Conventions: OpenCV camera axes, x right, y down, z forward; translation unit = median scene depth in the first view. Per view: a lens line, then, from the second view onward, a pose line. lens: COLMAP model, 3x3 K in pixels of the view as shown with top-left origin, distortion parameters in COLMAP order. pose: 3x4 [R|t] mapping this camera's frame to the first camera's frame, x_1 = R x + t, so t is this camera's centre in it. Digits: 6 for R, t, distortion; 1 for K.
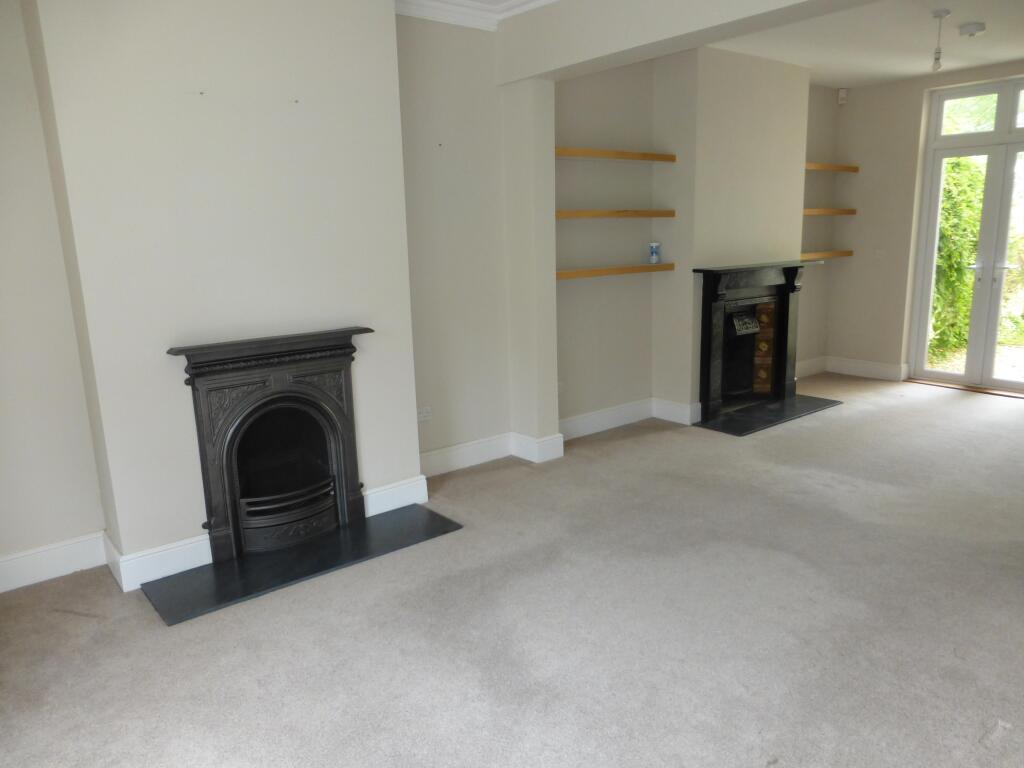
lens RADIAL K [[747.6, 0, 511.6], [0, 747.6, 380.7], [0, 0, 1]] dist [-0.009286, 0.003025]
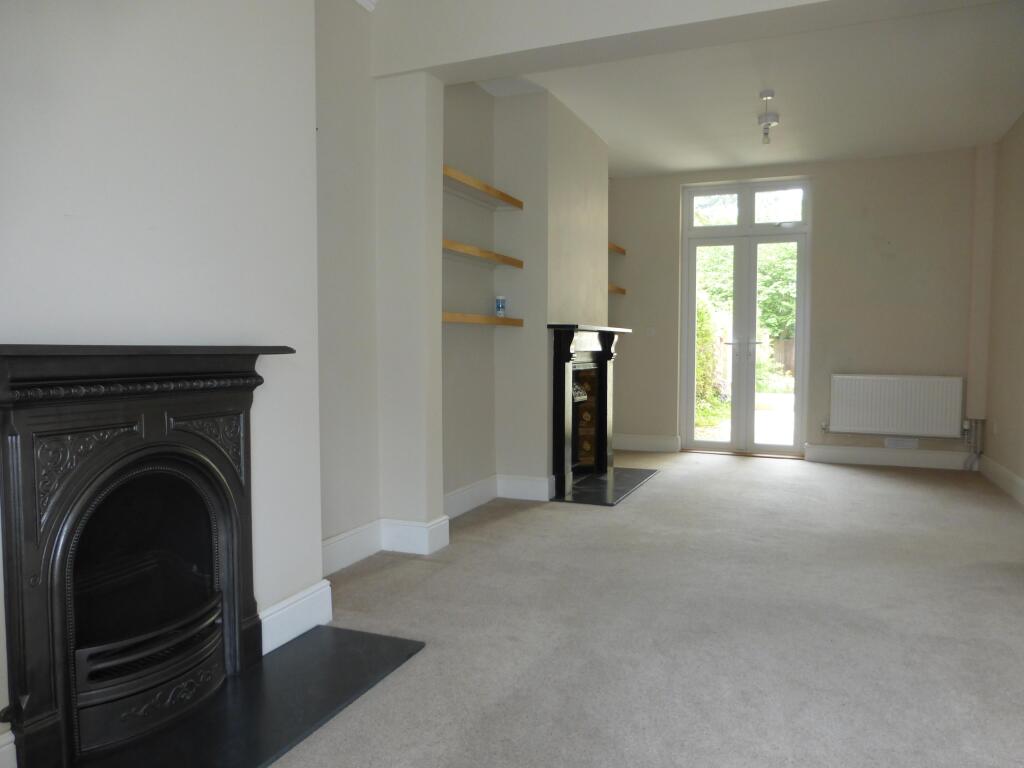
lens RADIAL K [[747.6, 0, 511.6], [0, 747.6, 380.7], [0, 0, 1]] dist [-0.009286, 0.003025]
pose [[0.876598, 0.007181, 0.481170, -0.256747], [0.071945, 0.986695, -0.145796, 0.051981], [-0.475816, 0.162423, 0.864418, 0.275305]]
